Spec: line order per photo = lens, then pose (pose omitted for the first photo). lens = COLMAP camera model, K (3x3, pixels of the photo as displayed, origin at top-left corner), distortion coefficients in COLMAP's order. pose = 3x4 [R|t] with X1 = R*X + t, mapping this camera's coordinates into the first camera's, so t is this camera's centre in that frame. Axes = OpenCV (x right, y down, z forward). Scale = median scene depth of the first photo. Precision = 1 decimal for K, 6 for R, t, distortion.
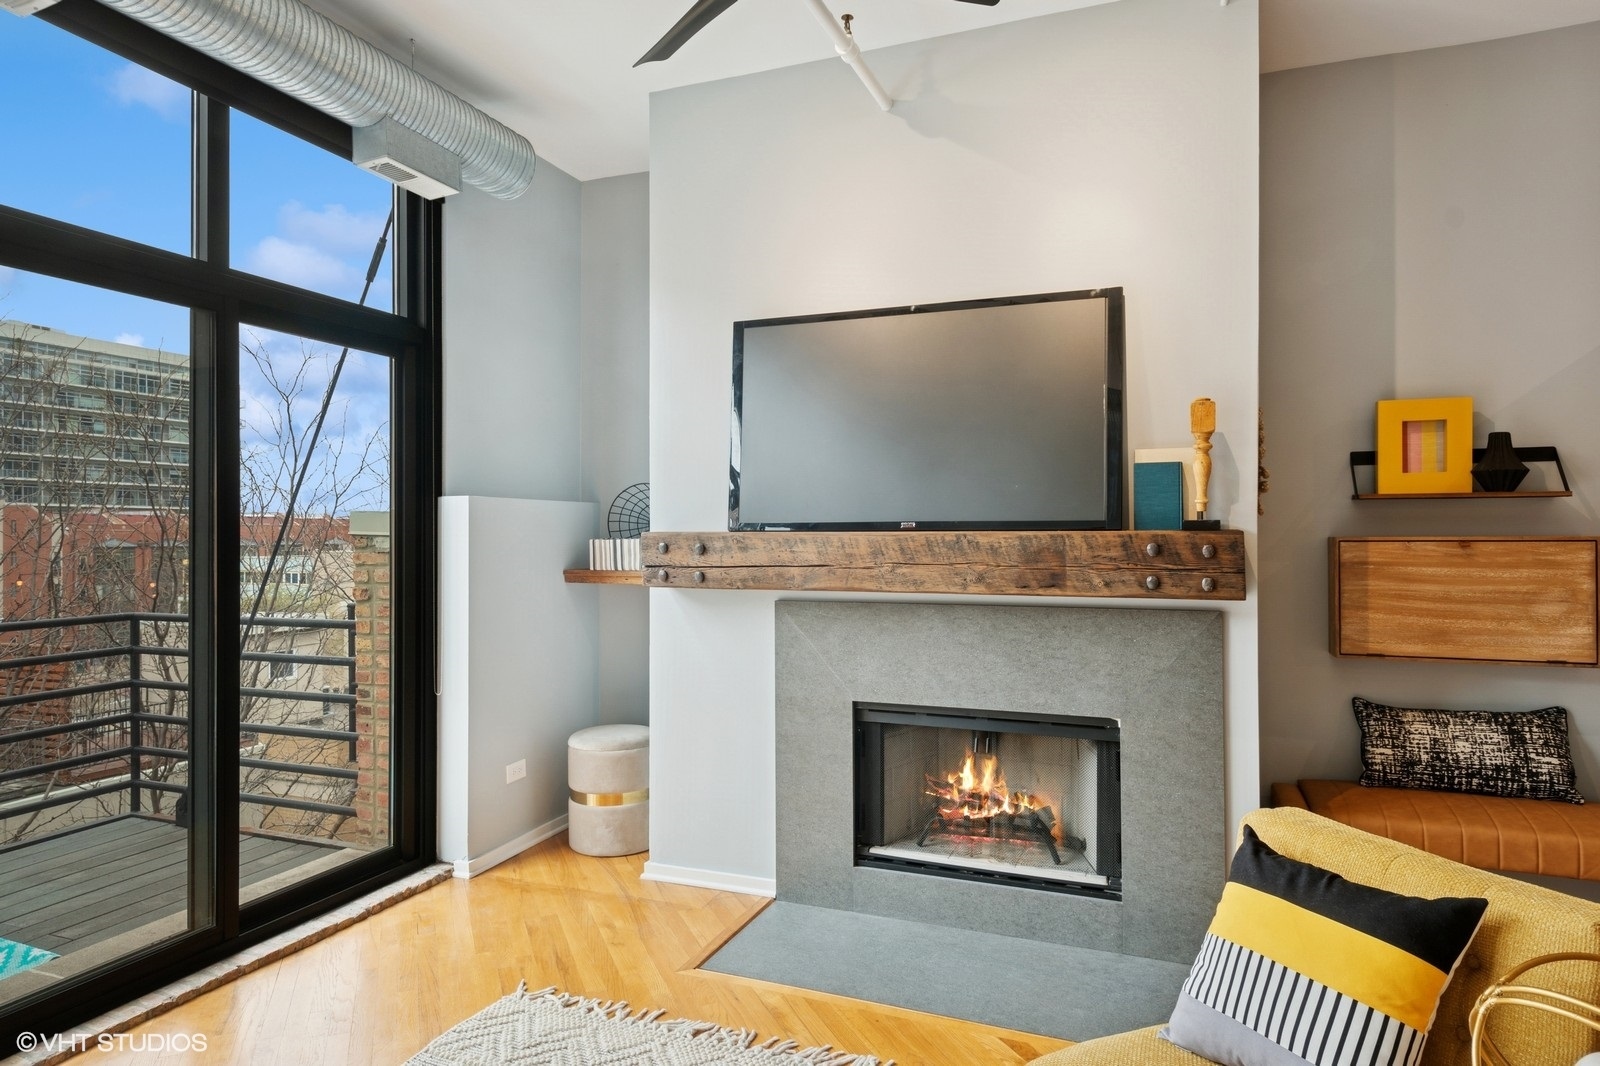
lens RADIAL K [[950.4, 0, 802.3], [0, 950.4, 527.2], [0, 0, 1]] dist [0.003685, -0.000095]
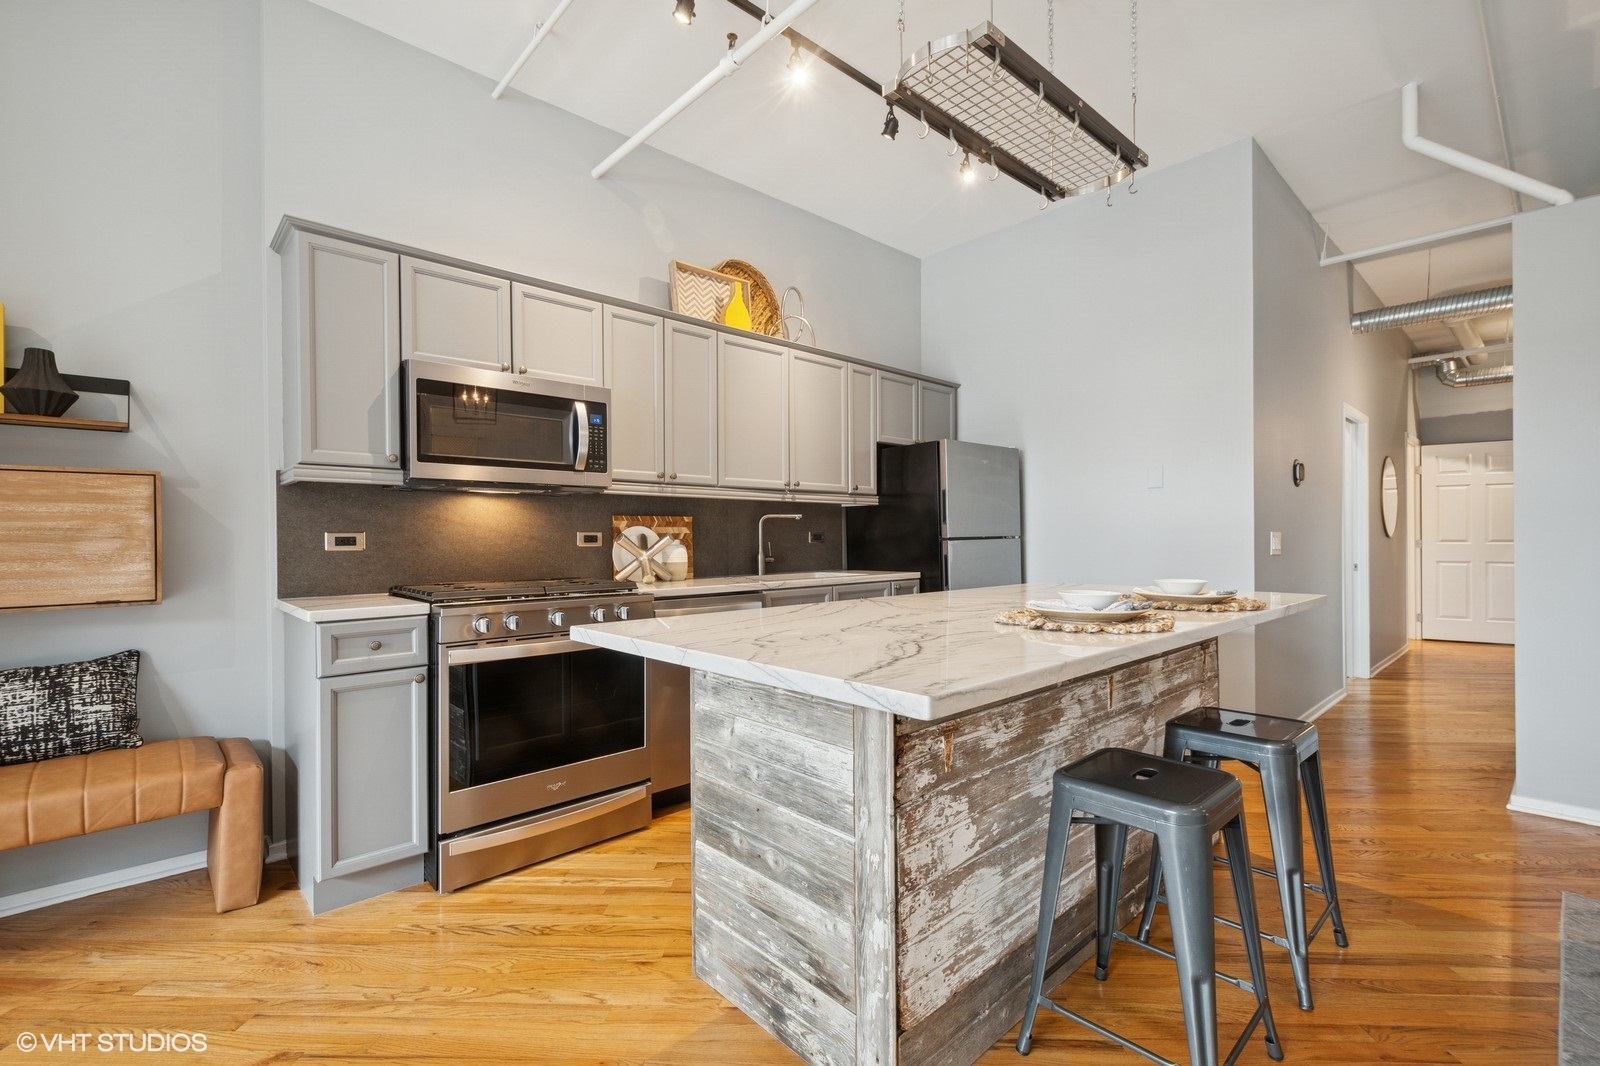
lens RADIAL K [[702.7, 0, 796.9], [0, 702.7, 527.3], [0, 0, 1]] dist [0.011660, -0.002256]
pose [[0.443216, 0.009967, 0.896359, 0.457585], [0.006249, 0.999880, -0.014209, 0.080507], [-0.896393, 0.011899, 0.443100, 0.075152]]
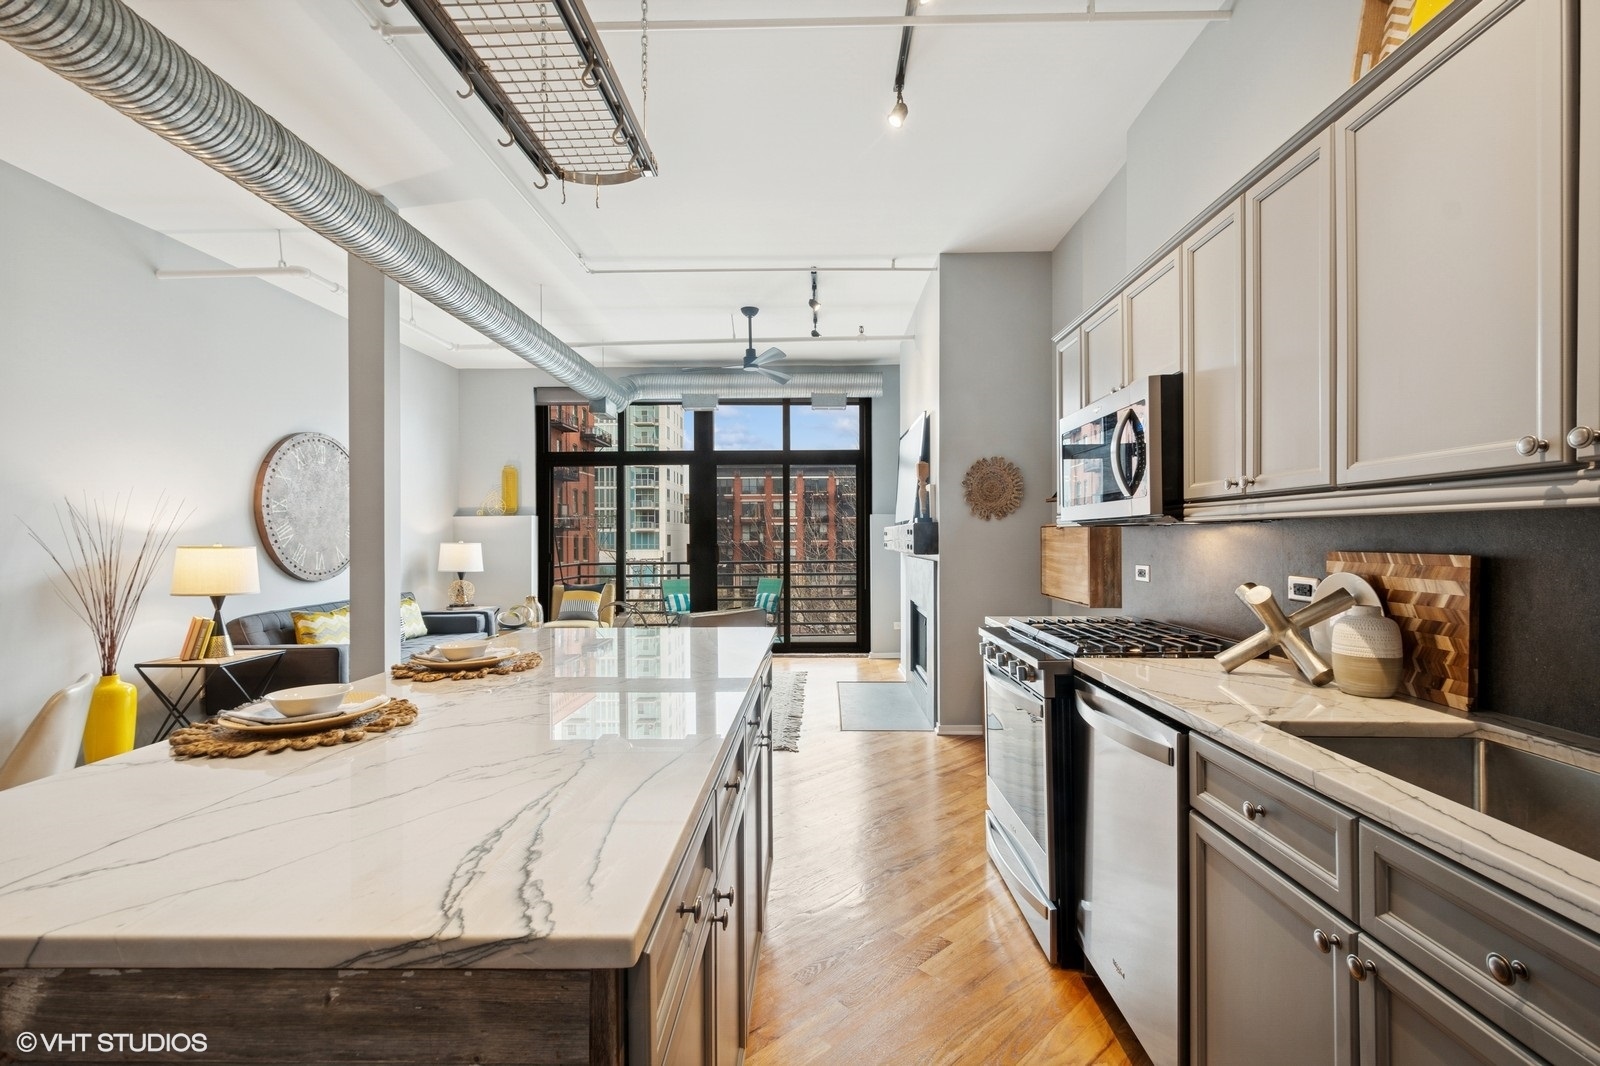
lens RADIAL K [[702.7, 0, 813.2], [0, 702.7, 536.2], [0, 0, 1]] dist [0.011660, -0.002256]
pose [[0.363920, -0.002149, -0.931428, 1.683153], [0.004090, 0.999991, -0.000709, 0.032021], [0.931421, -0.003552, 0.363926, 0.169503]]
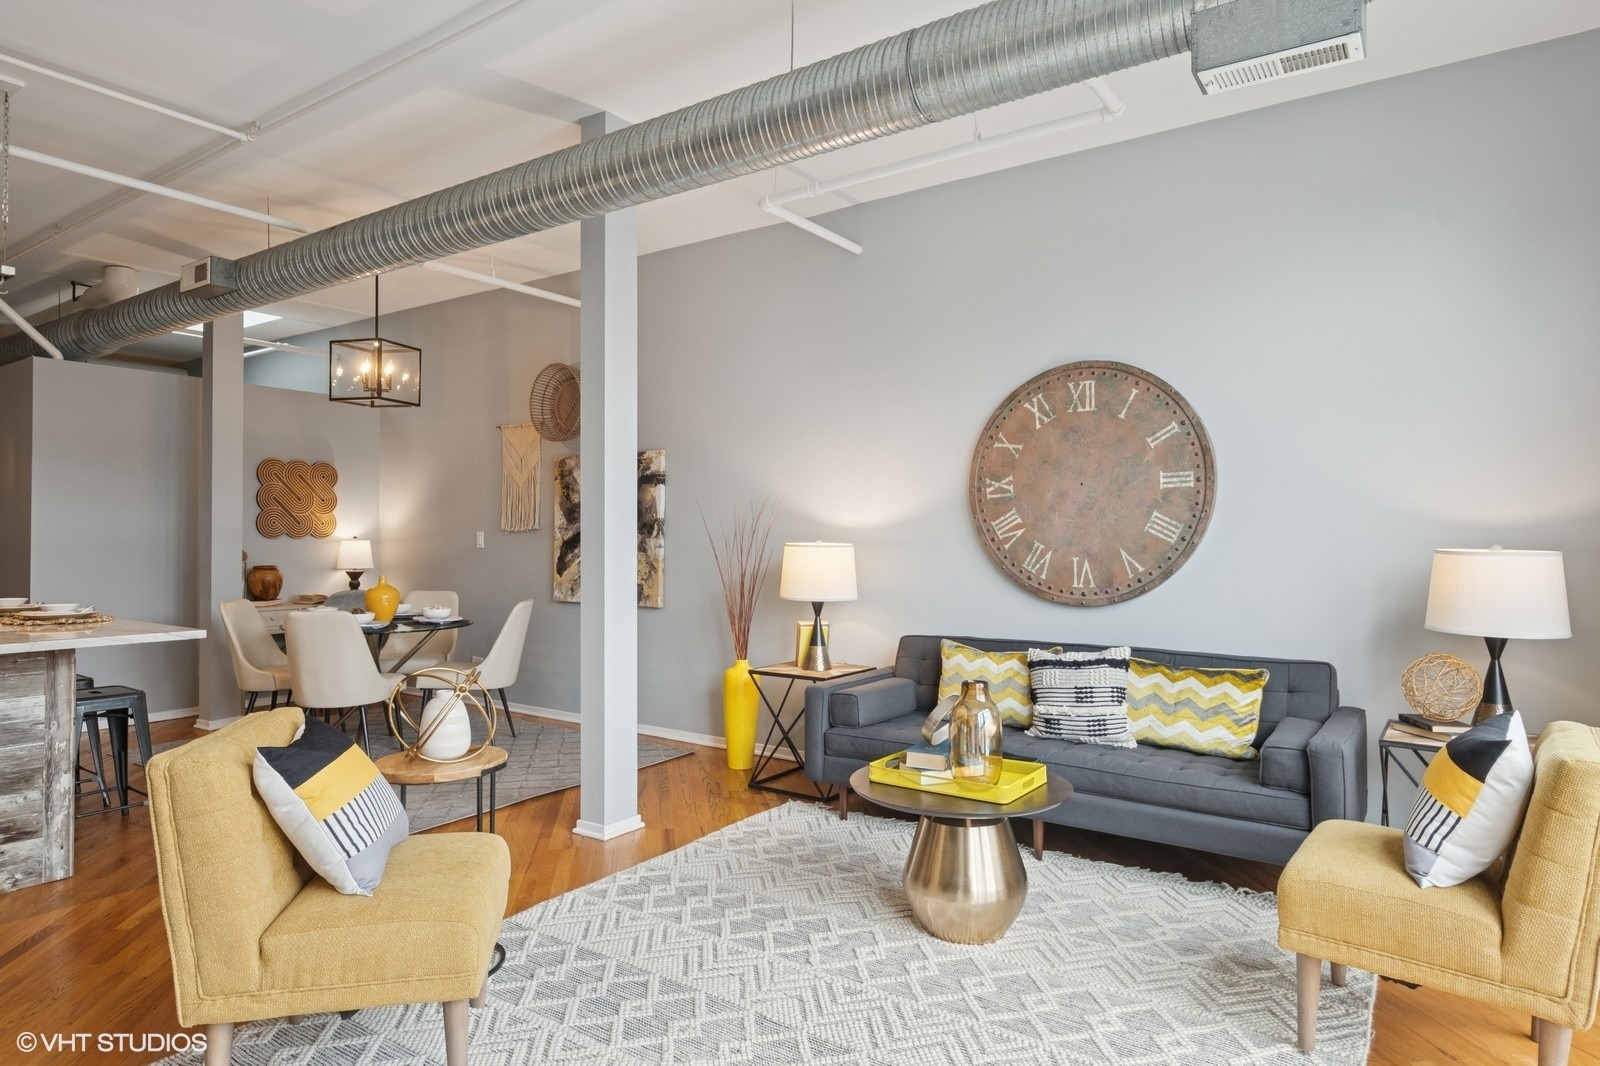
lens RADIAL K [[950.4, 0, 814.9], [0, 950.4, 522.3], [0, 0, 1]] dist [0.003685, -0.000095]
pose [[-0.974665, 0.002213, 0.223658, -0.235554], [-0.000584, 0.999922, -0.012438, 0.029634], [-0.223668, -0.012254, -0.974588, 1.104997]]
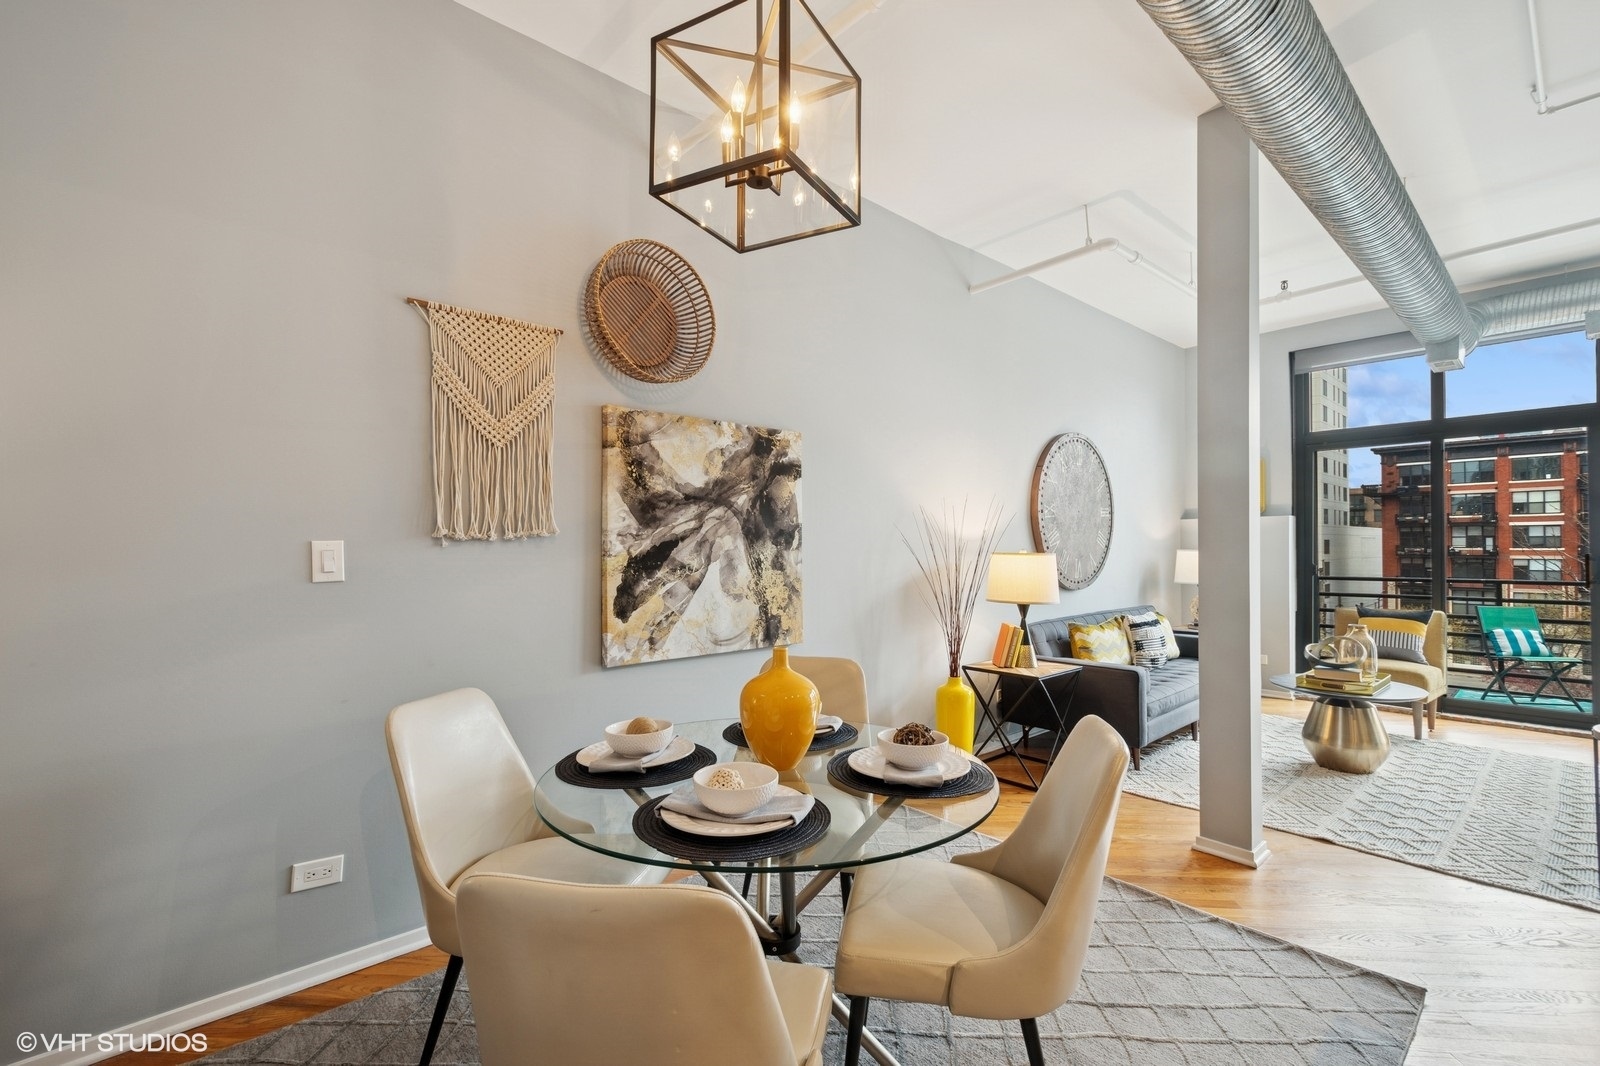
lens RADIAL K [[702.7, 0, 795.0], [0, 702.7, 534.4], [0, 0, 1]] dist [0.011660, -0.002256]
pose [[-0.445462, -0.011905, -0.895222, 1.384553], [0.004016, 0.999875, -0.015295, 0.030371], [0.895292, -0.010409, -0.445359, -0.175879]]
